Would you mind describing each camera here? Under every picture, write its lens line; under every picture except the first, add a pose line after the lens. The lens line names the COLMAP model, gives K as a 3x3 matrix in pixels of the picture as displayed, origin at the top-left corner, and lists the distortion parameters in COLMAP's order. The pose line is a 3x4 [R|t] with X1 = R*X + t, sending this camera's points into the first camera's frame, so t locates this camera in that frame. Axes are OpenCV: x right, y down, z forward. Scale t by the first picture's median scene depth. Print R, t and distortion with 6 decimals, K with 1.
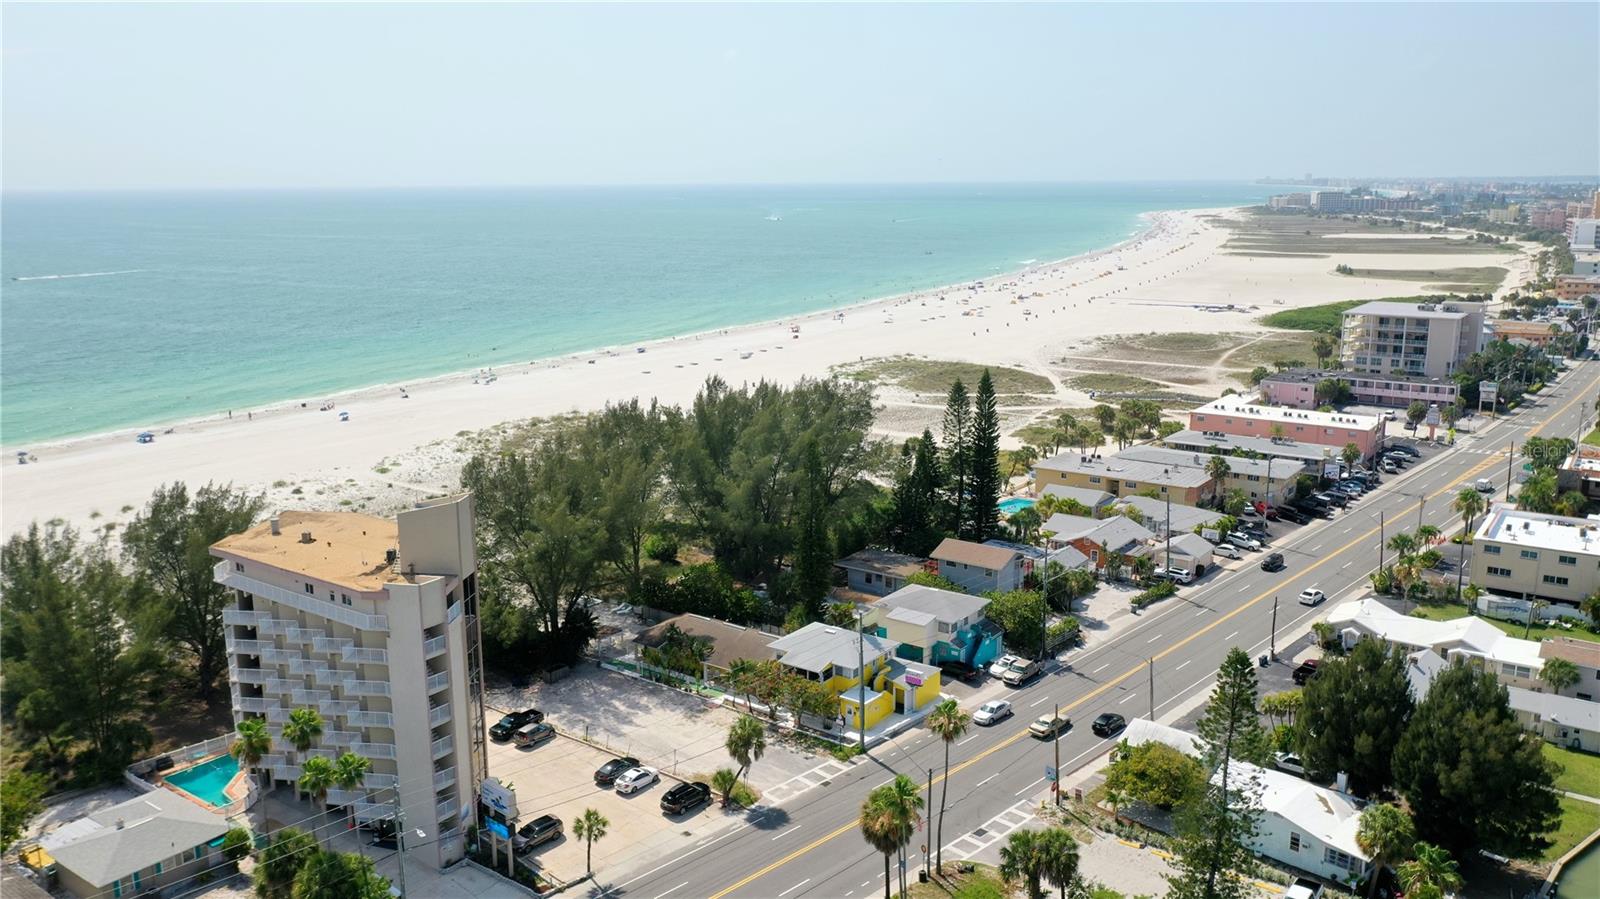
lens RADIAL K [[1257.0, 0, 800.0], [0, 1257.0, 449.5], [0, 0, 1]] dist [-0.013570, -0.001726]
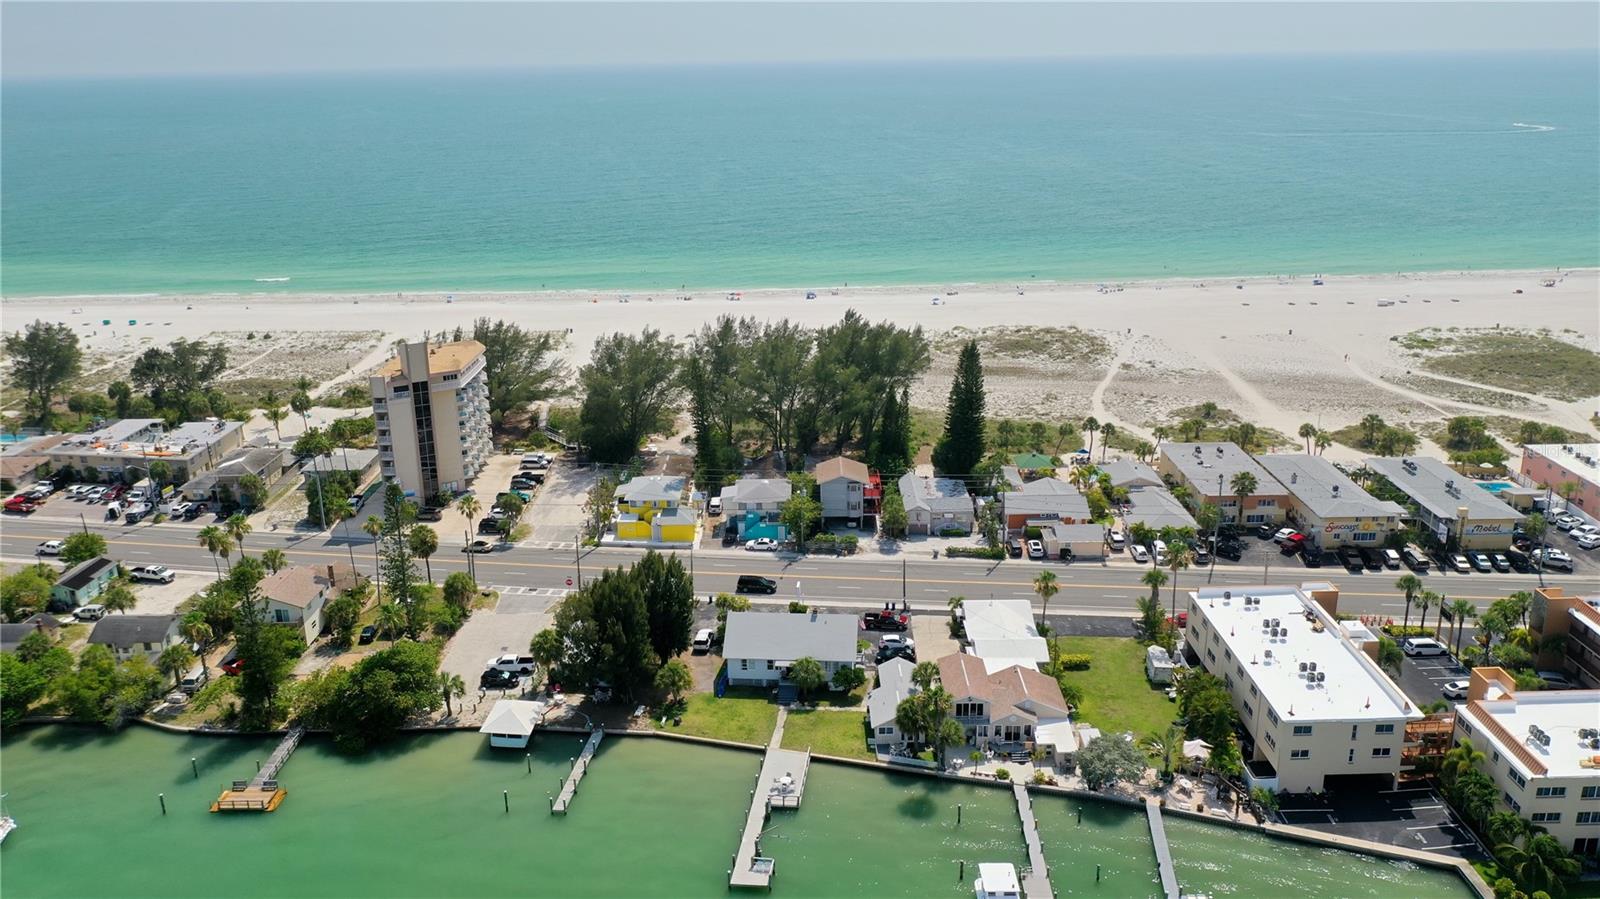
lens RADIAL K [[1236.1, 0, 800.0], [0, 1236.1, 449.5], [0, 0, 1]] dist [-0.010072, -0.003300]
pose [[0.590711, 0.242178, -0.769682, 1.015551], [-0.157058, 0.970160, 0.184719, -0.158986], [0.791450, 0.011769, 0.611121, 0.156859]]
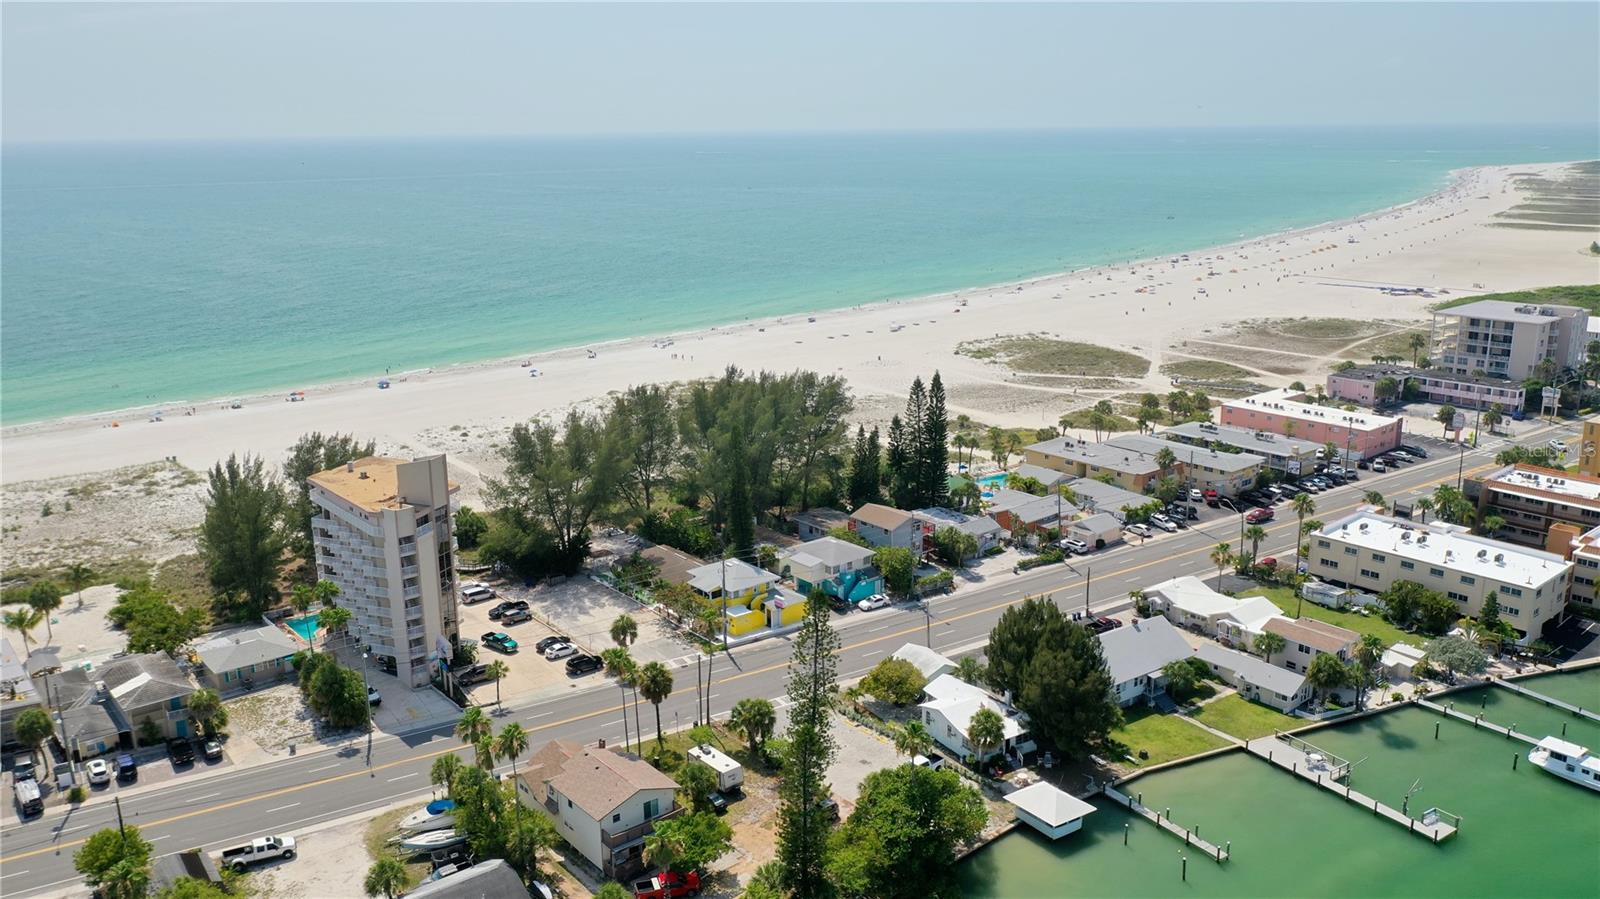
lens RADIAL K [[1245.1, 0, 800.0], [0, 1245.1, 449.5], [0, 0, 1]] dist [-0.005164, -0.007364]
pose [[0.970433, 0.057503, -0.234420, 0.321424], [-0.047020, 0.997638, 0.050068, -0.042577], [0.236745, -0.037565, 0.970845, -0.242748]]
